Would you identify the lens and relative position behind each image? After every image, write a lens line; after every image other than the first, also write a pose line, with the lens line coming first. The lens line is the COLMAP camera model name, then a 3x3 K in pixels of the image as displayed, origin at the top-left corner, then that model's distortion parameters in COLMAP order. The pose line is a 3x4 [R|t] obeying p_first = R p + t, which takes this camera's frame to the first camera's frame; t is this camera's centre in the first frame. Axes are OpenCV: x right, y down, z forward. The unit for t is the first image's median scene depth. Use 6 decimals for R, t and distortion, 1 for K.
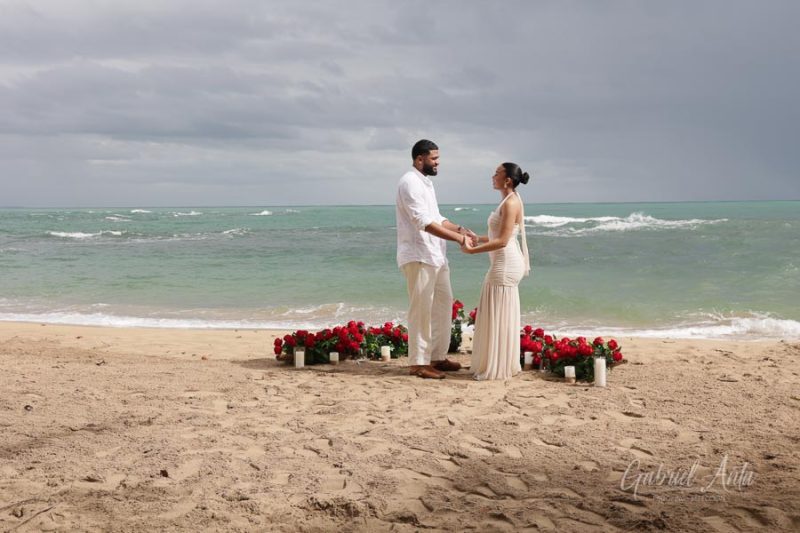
lens RADIAL K [[953.2, 0, 400.3], [0, 953.2, 267.7], [0, 0, 1]] dist [-0.005919, 0.000472]
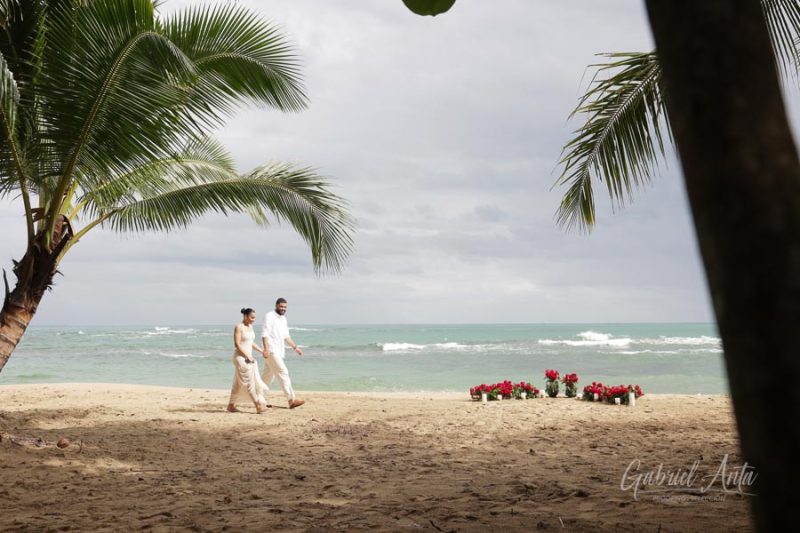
lens RADIAL K [[953.2, 0, 400.3], [0, 953.2, 267.7], [0, 0, 1]] dist [-0.005919, 0.000472]
pose [[0.999897, 0.007538, 0.012197, -0.311024], [-0.006051, 0.993037, -0.117648, 0.059535], [-0.012999, 0.117562, 0.992980, -1.068511]]
